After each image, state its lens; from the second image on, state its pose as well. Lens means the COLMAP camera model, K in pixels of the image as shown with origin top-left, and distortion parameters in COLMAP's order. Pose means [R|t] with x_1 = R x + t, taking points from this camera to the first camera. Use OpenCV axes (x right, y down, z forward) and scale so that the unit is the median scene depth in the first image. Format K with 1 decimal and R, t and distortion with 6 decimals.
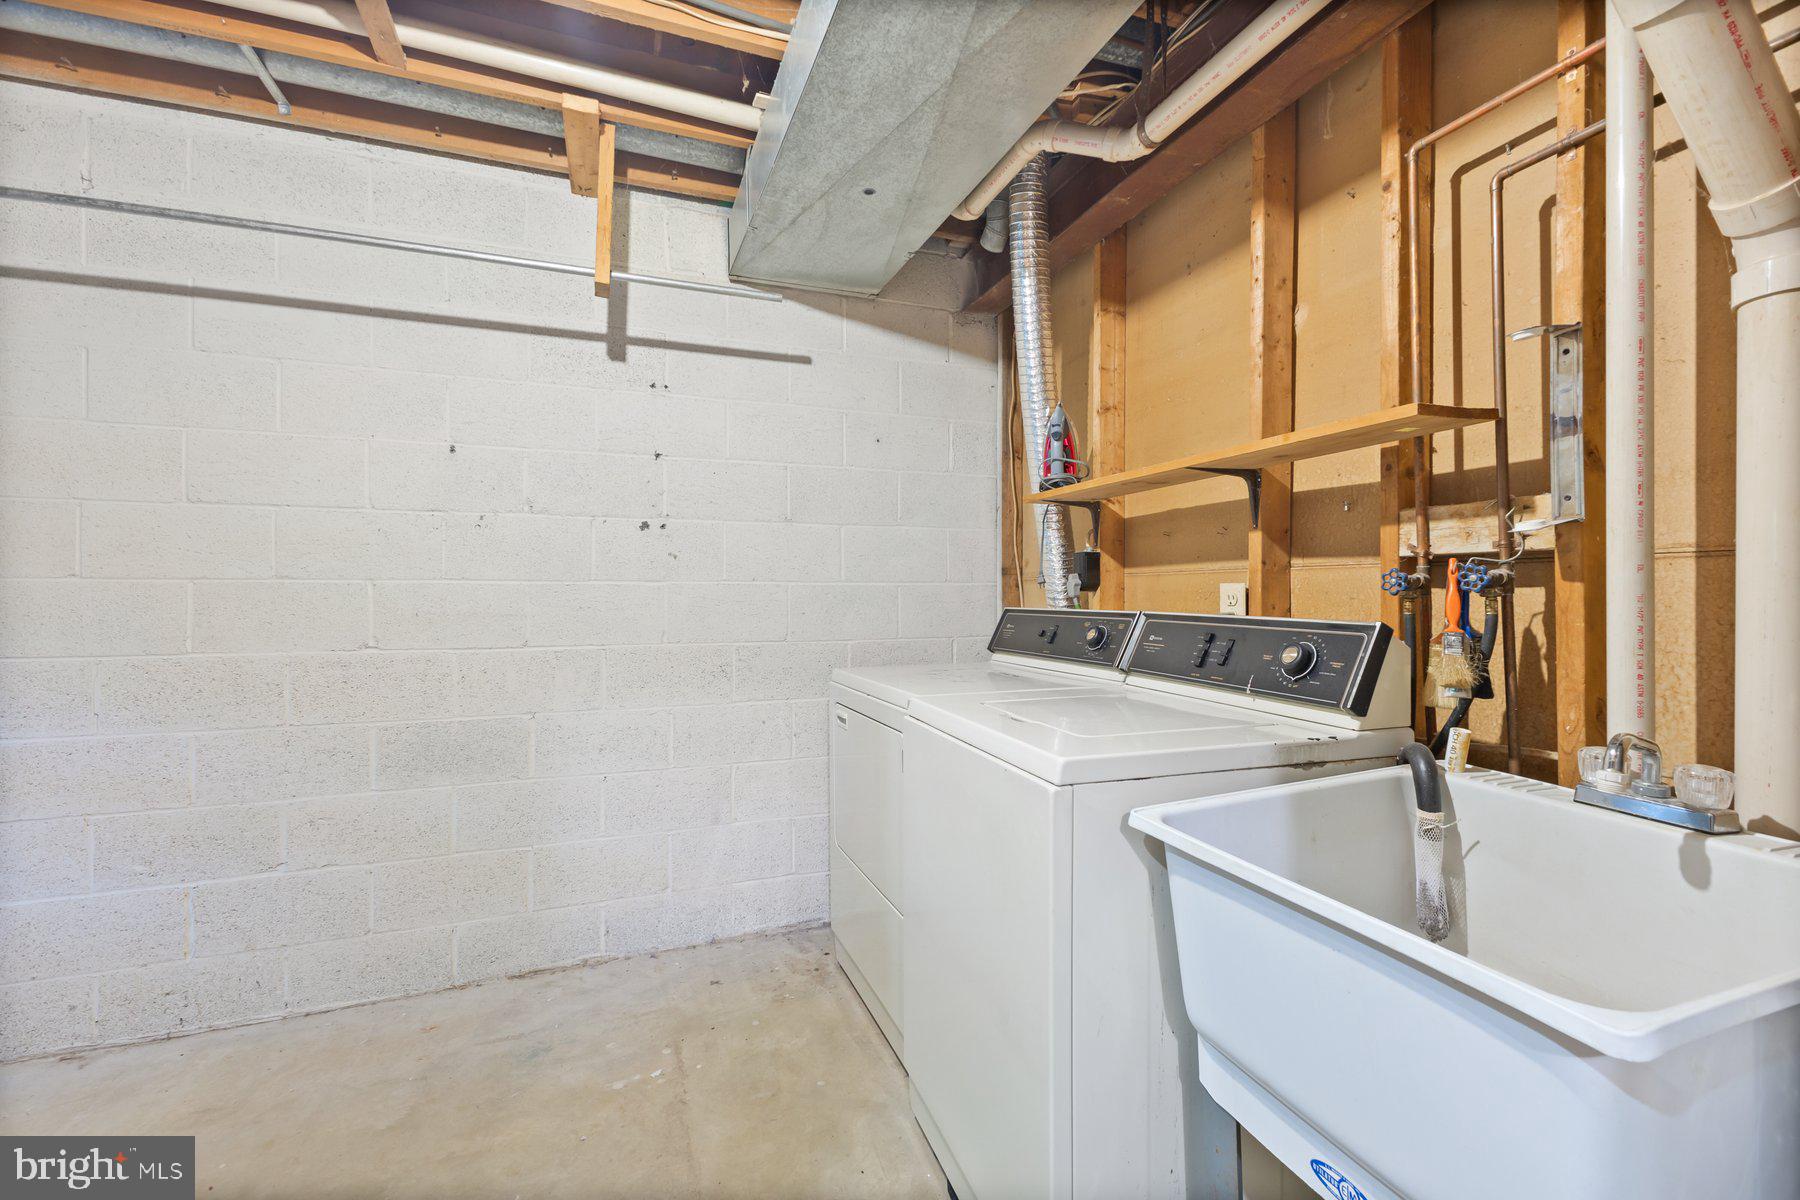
lens RADIAL K [[774.8, 0, 902.9], [0, 774.8, 592.4], [0, 0, 1]] dist [0.011867, -0.000310]
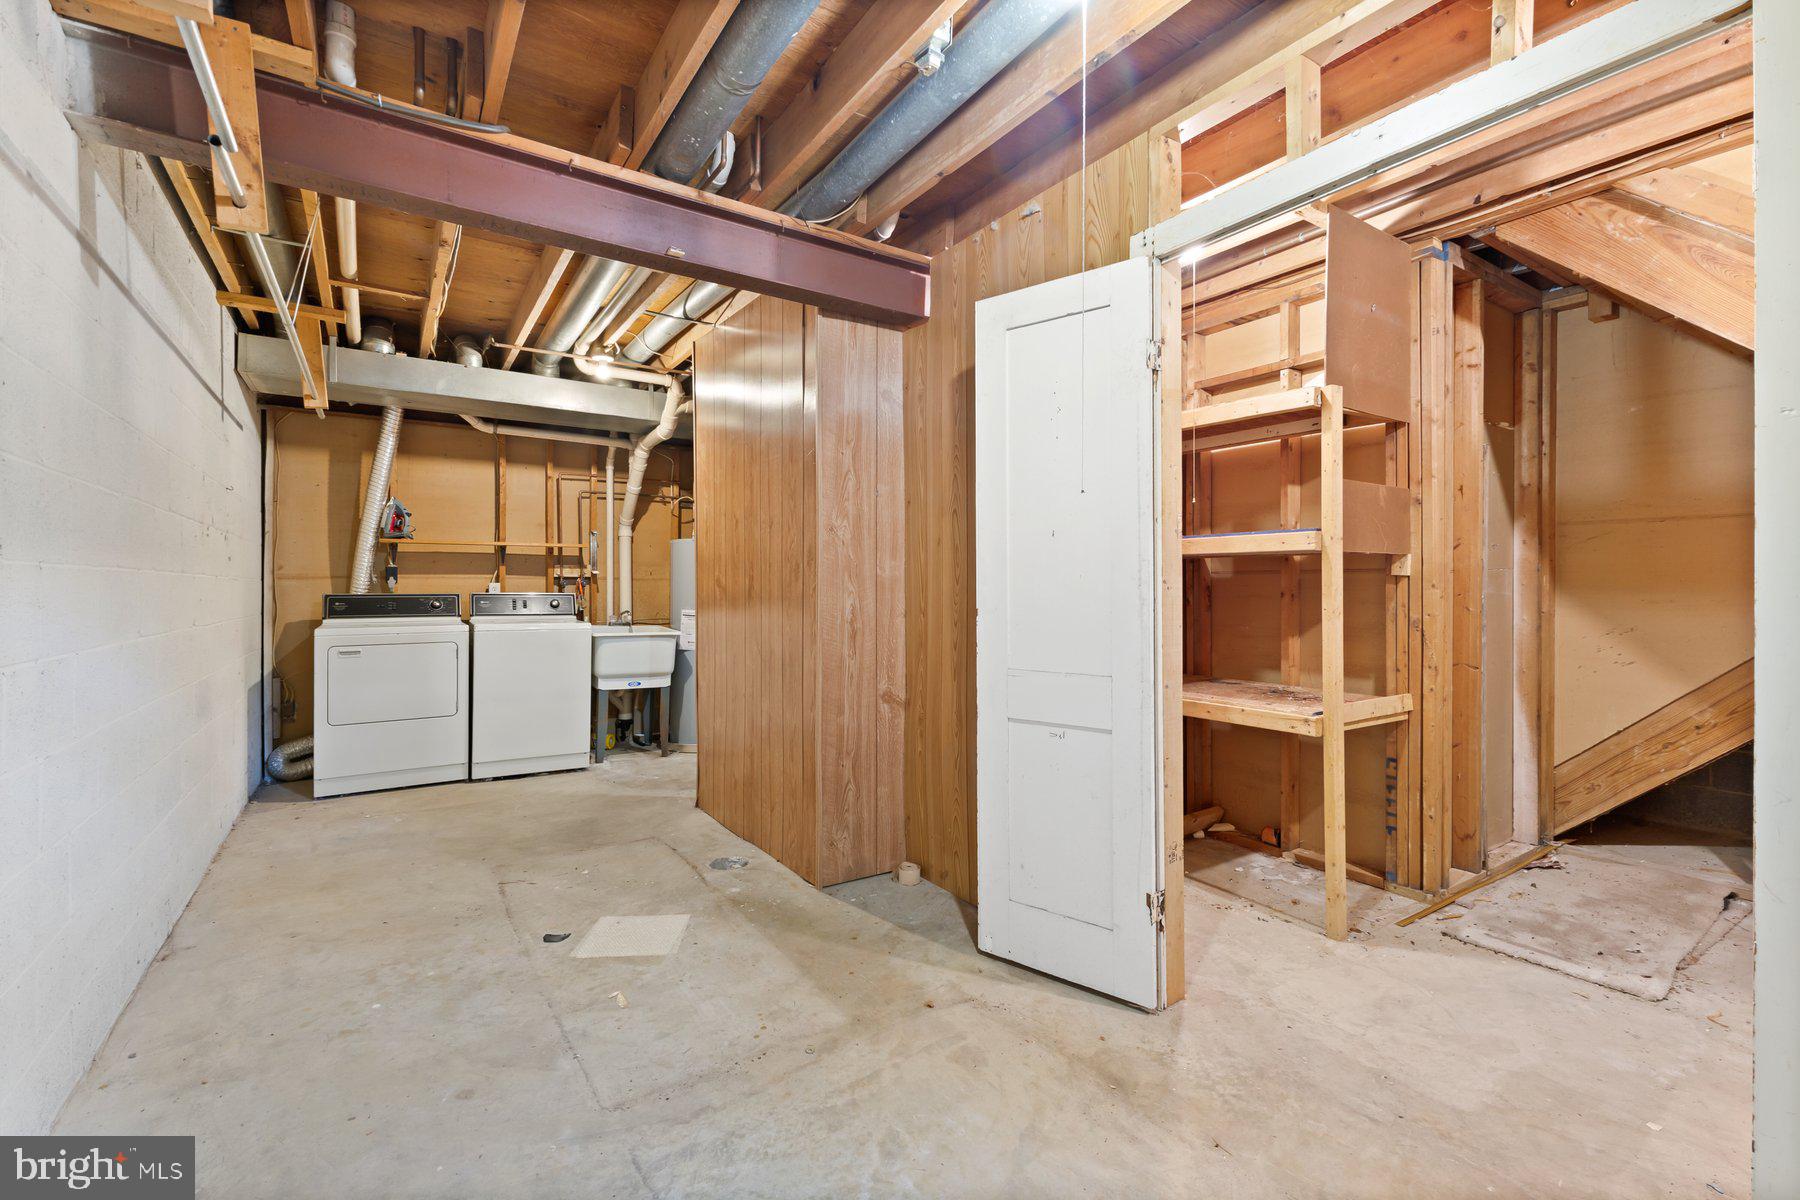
lens RADIAL K [[774.8, 0, 898.4], [0, 774.8, 593.9], [0, 0, 1]] dist [0.011867, -0.000310]
pose [[-0.232925, -0.002695, 0.972491, -3.652712], [0.001090, 0.999995, 0.003032, 0.030950], [-0.972494, 0.001766, -0.232920, 0.248875]]
